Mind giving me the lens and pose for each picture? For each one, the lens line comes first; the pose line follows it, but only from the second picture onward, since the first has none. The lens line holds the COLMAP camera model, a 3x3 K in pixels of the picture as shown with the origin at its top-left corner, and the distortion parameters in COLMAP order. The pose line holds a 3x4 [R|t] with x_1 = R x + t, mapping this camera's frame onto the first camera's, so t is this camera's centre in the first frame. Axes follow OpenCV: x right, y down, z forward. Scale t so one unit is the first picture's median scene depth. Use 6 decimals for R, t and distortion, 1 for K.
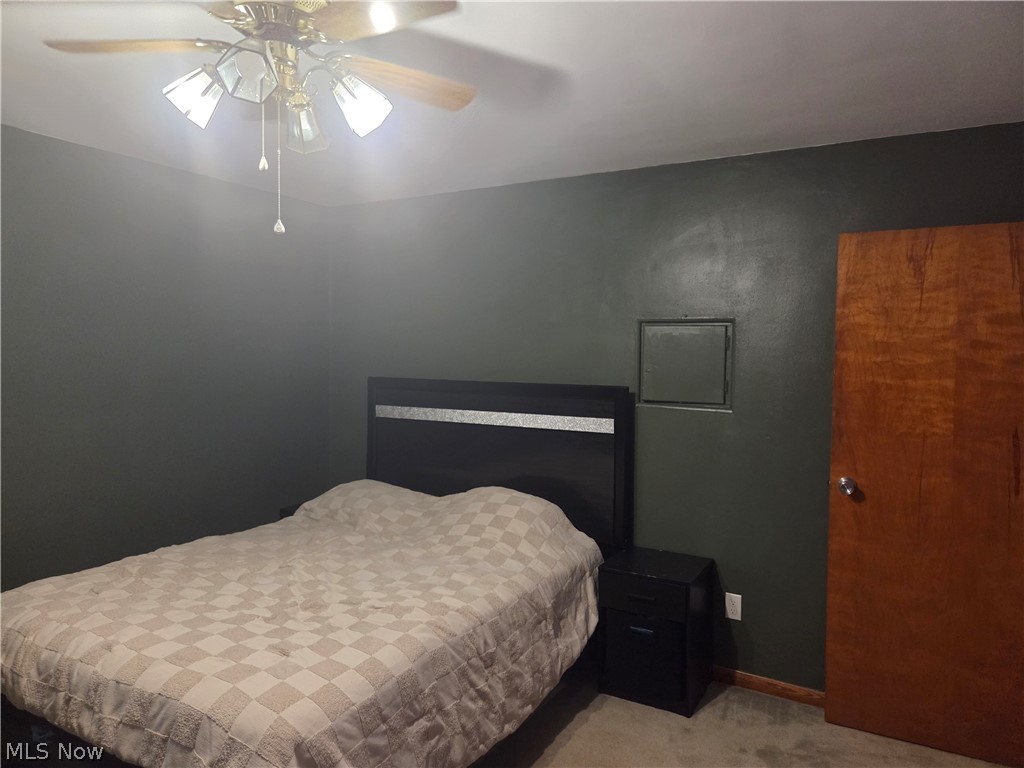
lens RADIAL K [[684.0, 0, 512.0], [0, 684.0, 384.0], [0, 0, 1]] dist [0.070081, -0.050237]
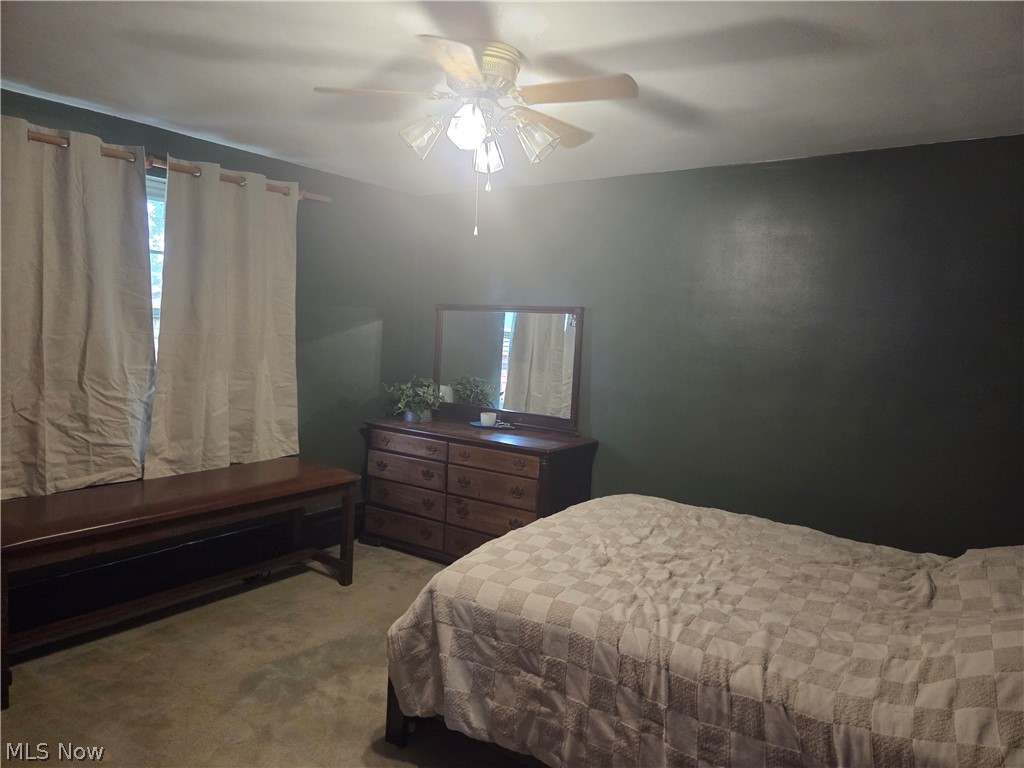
lens RADIAL K [[684.0, 0, 512.0], [0, 684.0, 384.0], [0, 0, 1]] dist [0.070081, -0.050237]
pose [[-0.082474, 0.068428, -0.994241, 1.052834], [-0.090677, 0.992987, 0.075863, -0.033401], [0.992459, 0.096411, -0.075690, 1.205339]]
